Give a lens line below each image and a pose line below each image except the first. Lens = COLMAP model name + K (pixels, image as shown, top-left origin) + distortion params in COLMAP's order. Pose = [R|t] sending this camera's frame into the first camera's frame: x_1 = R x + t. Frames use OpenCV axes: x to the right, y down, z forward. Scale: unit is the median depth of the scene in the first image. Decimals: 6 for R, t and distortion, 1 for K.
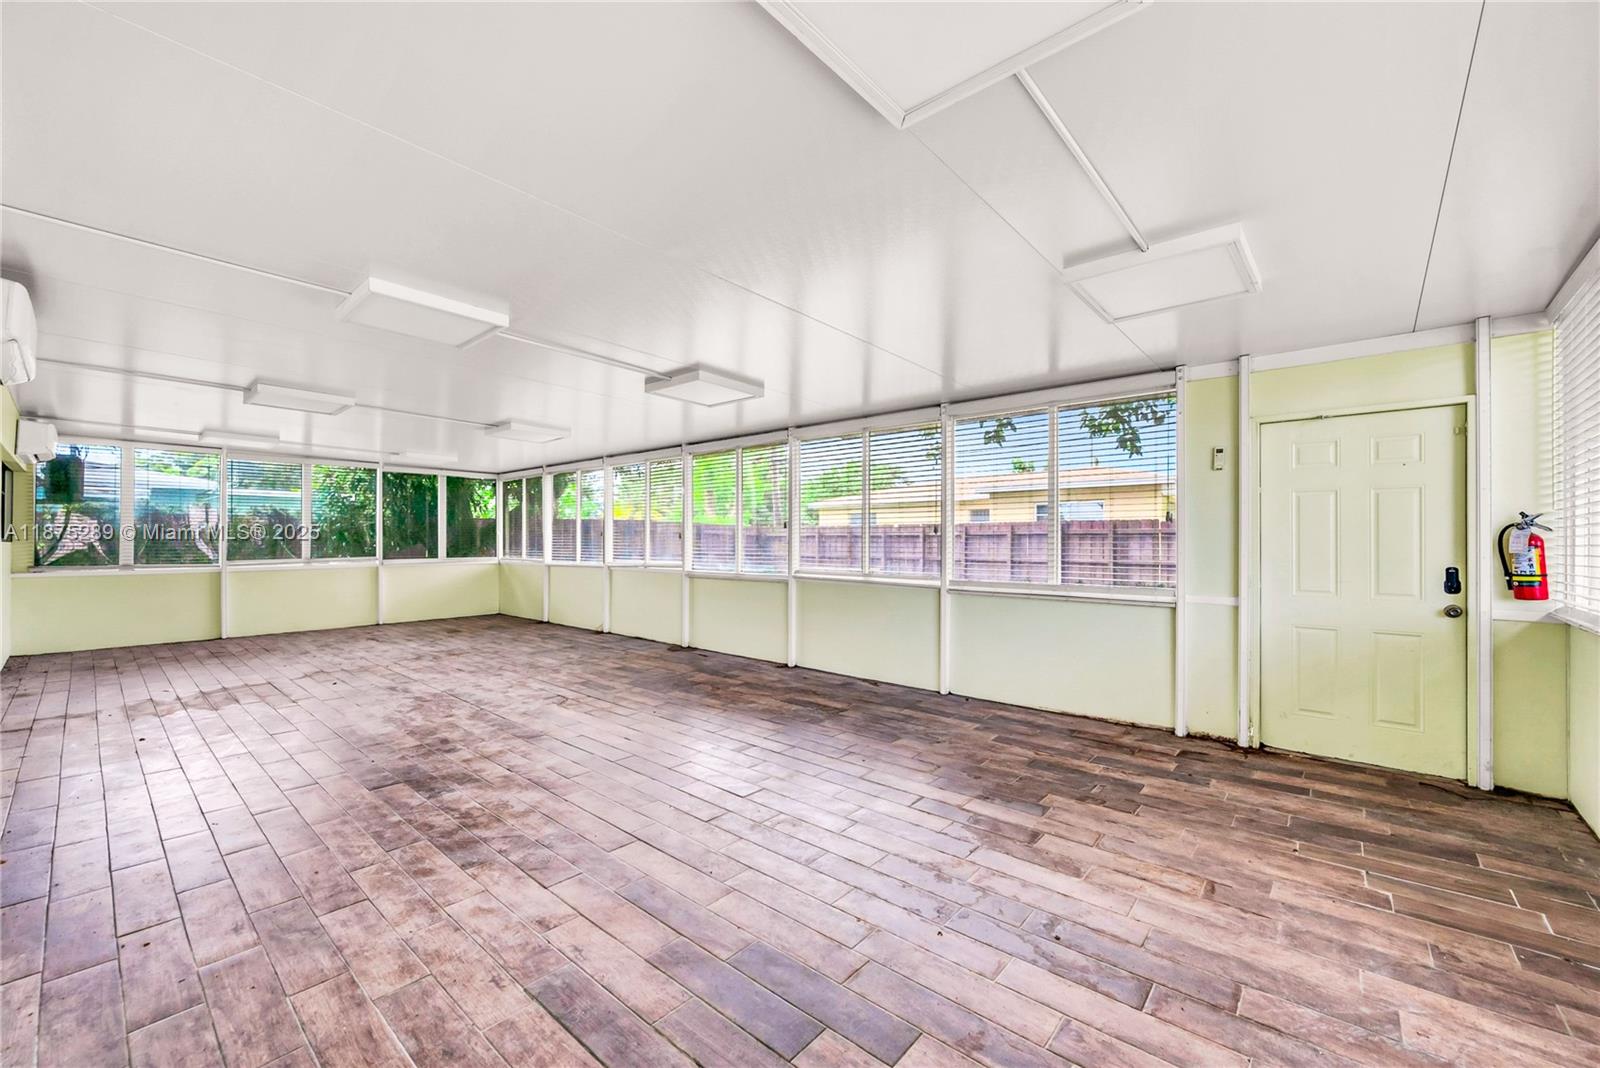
lens RADIAL K [[628.2, 0, 790.4], [0, 628.2, 537.5], [0, 0, 1]] dist [-0.002243, 0.000430]
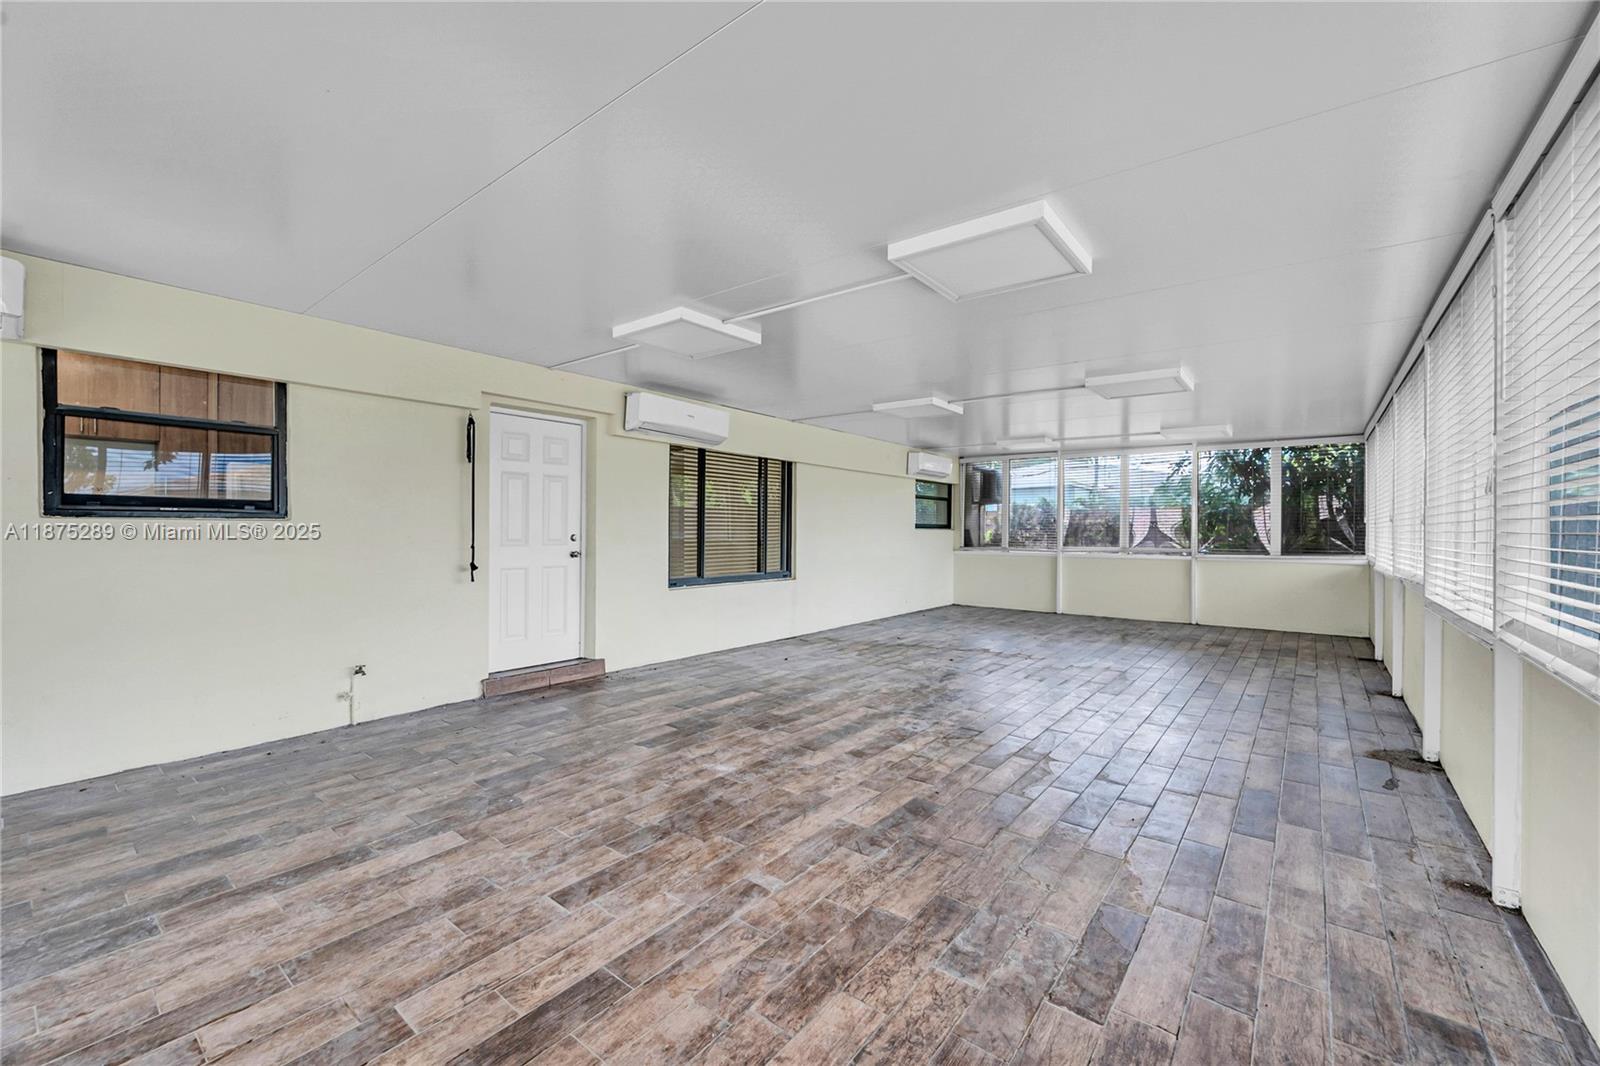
lens RADIAL K [[628.2, 0, 808.5], [0, 628.2, 533.1], [0, 0, 1]] dist [-0.002243, 0.000430]
pose [[0.072721, 0.005814, -0.997335, 0.435402], [0.000945, 0.999982, 0.005899, 0.007340], [0.997352, -0.001372, 0.072714, 0.854667]]
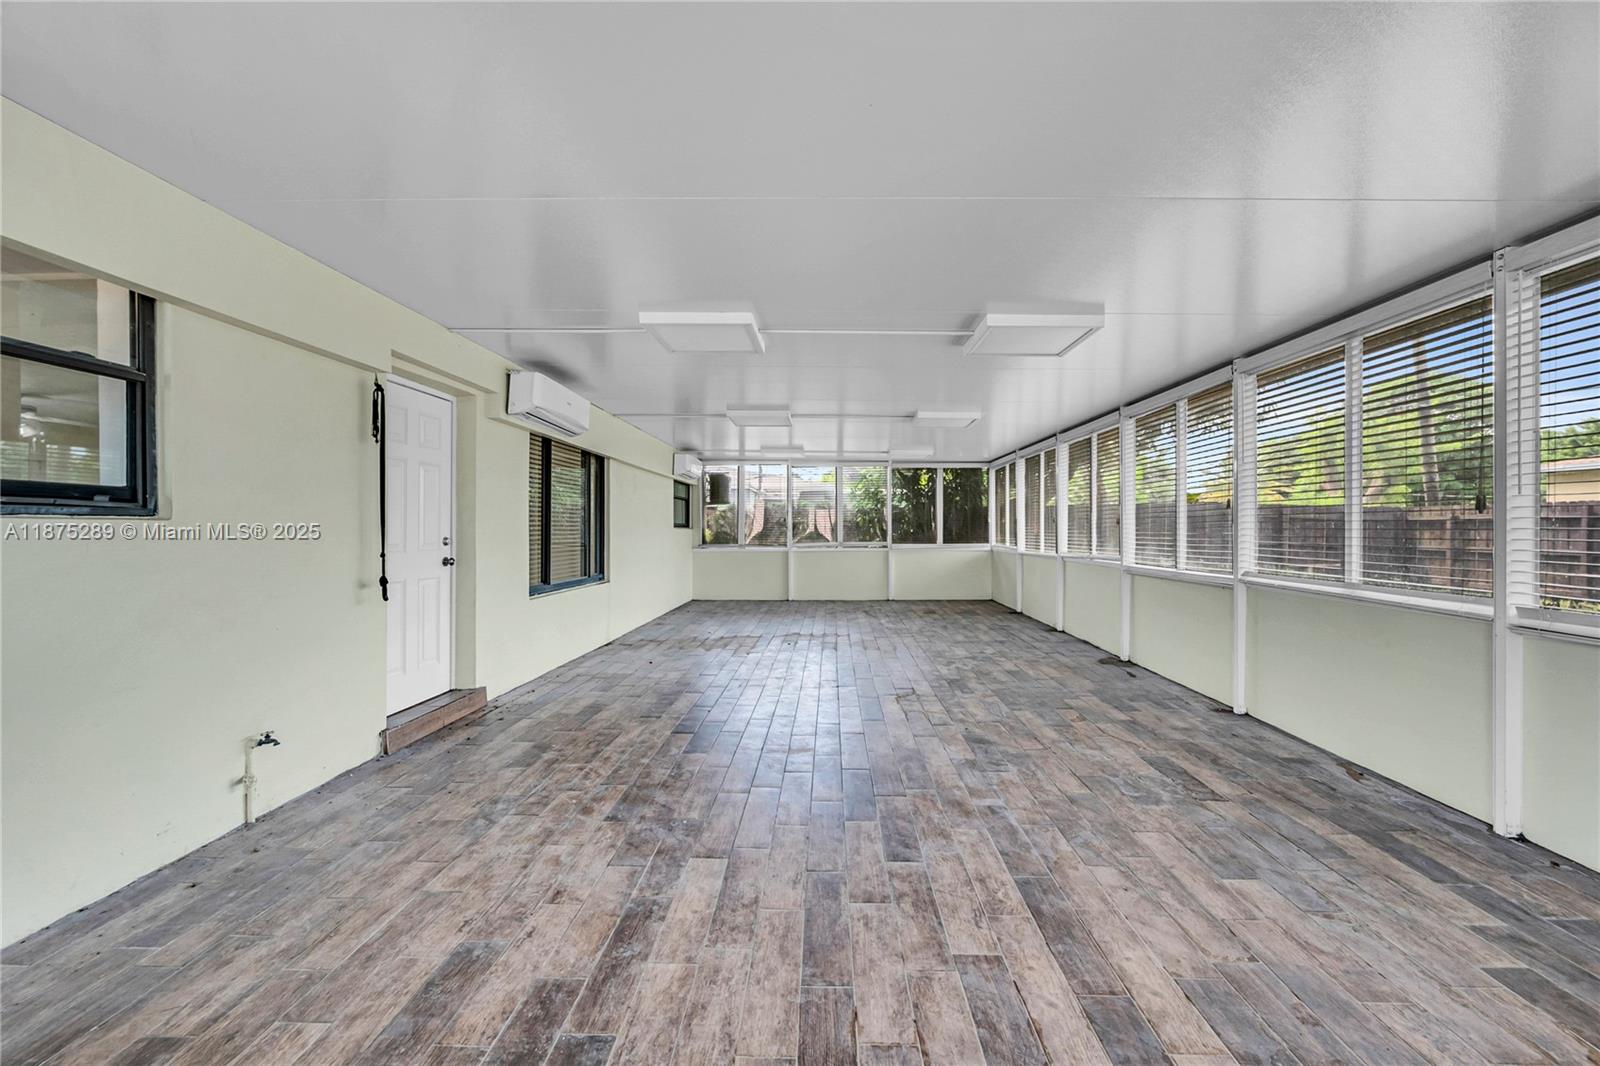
lens RADIAL K [[628.2, 0, 812.7], [0, 628.2, 533.6], [0, 0, 1]] dist [-0.002243, 0.000430]
pose [[0.646826, 0.005315, -0.762619, 0.309106], [0.004798, 0.999928, 0.011039, 0.003241], [0.762622, -0.010799, 0.646754, 0.304307]]
